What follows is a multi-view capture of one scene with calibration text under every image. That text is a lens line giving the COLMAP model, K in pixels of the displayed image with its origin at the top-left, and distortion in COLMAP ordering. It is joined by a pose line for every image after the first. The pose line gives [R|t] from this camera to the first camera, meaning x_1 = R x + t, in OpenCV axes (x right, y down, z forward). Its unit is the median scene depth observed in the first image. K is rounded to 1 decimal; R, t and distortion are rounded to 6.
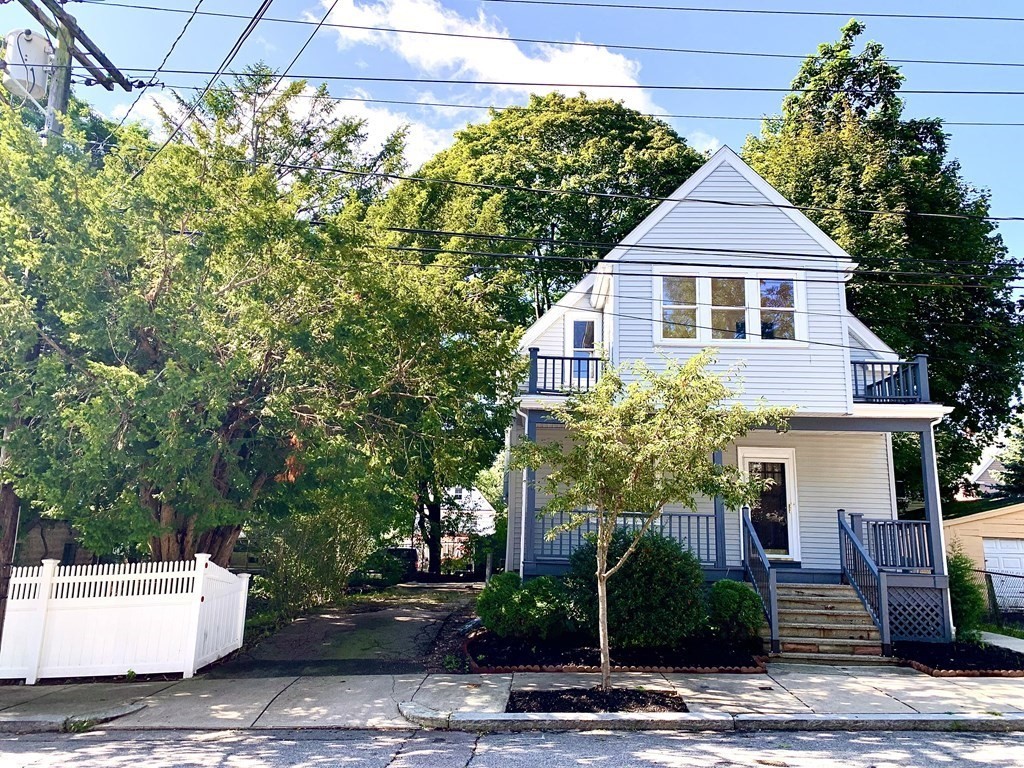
lens RADIAL K [[769.1, 0, 500.2], [0, 769.1, 388.0], [0, 0, 1]] dist [-0.000677, 0.000854]
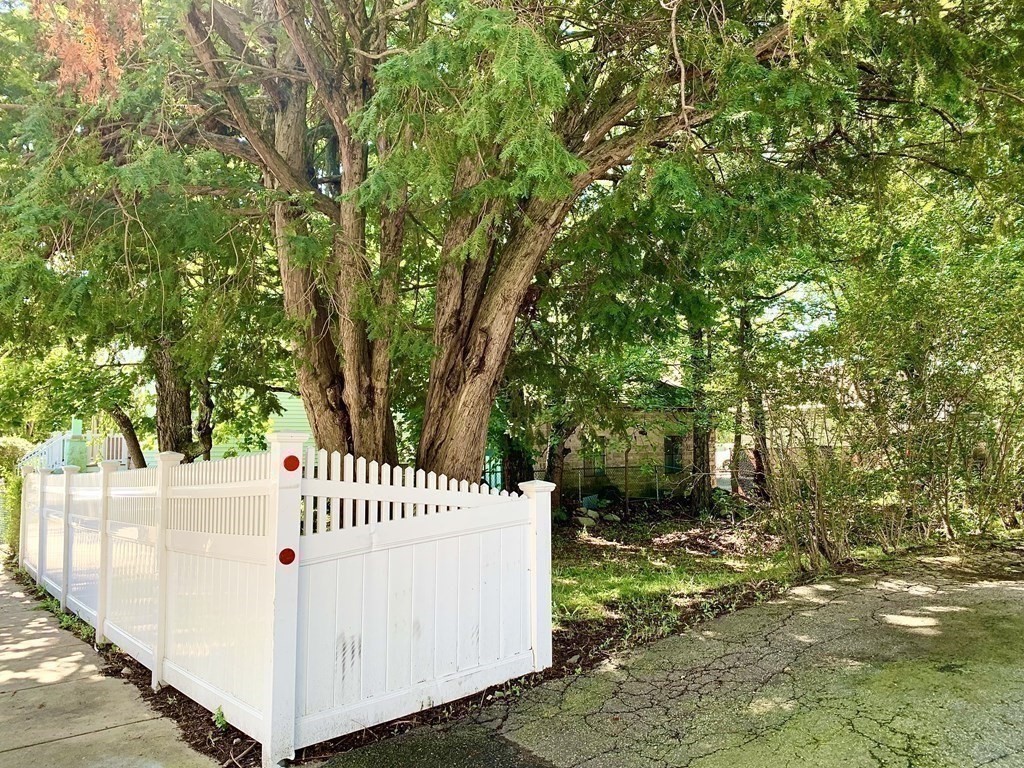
lens RADIAL K [[769.1, 0, 500.2], [0, 769.1, 388.0], [0, 0, 1]] dist [-0.000677, 0.000854]
pose [[0.613804, -0.078272, -0.785569, -0.035656], [0.178603, 0.983041, 0.041604, 0.179687], [0.768990, -0.165842, 0.617374, 0.768124]]
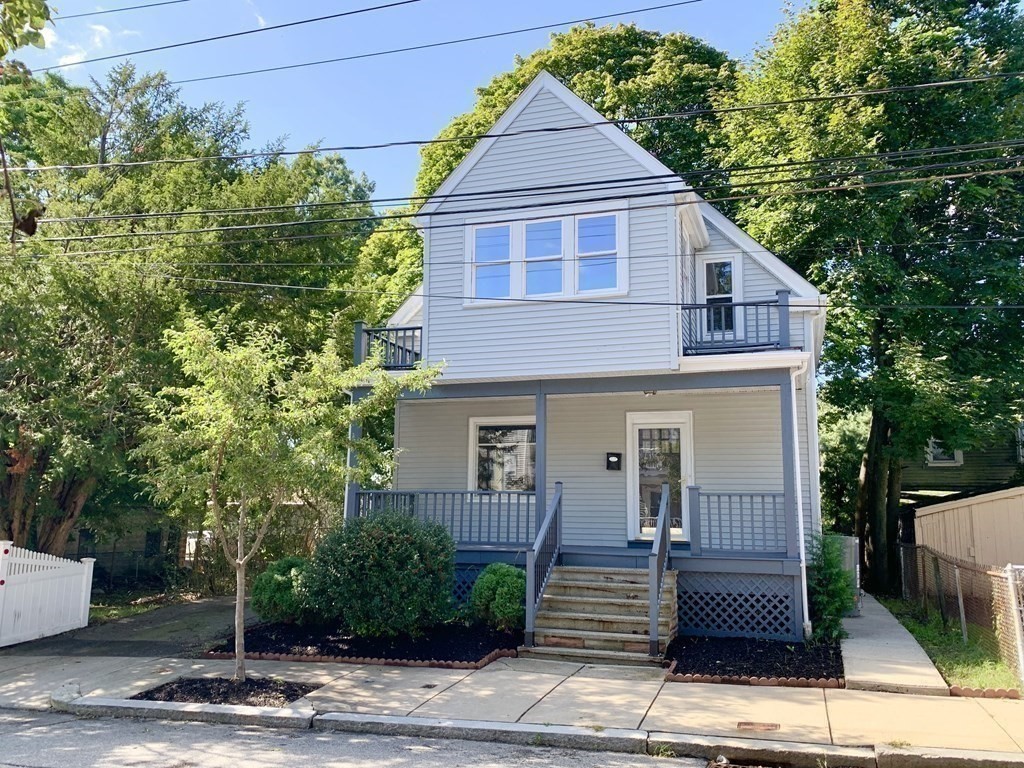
lens RADIAL K [[804.8, 0, 512.0], [0, 804.8, 384.0], [0, 0, 1]] dist [0.005226, 0.003872]
pose [[0.959220, -0.059636, -0.276299, 0.552588], [0.067261, 0.997570, 0.018193, 0.024206], [0.274543, -0.036035, 0.960899, 0.110086]]
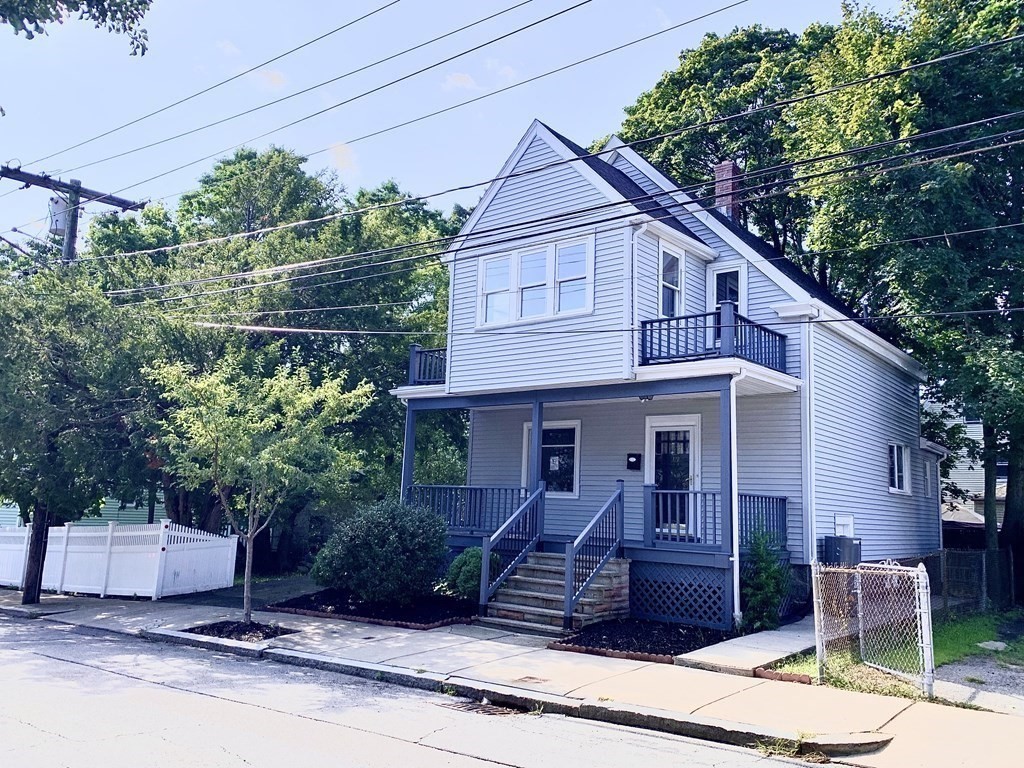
lens RADIAL K [[796.2, 0, 532.0], [0, 796.2, 392.2], [0, 0, 1]] dist [0.019318, -0.005181]
pose [[0.814533, -0.080845, -0.574457, 0.958864], [0.097324, 0.995251, -0.002067, 0.044642], [0.571895, -0.054225, 0.818532, 0.152301]]
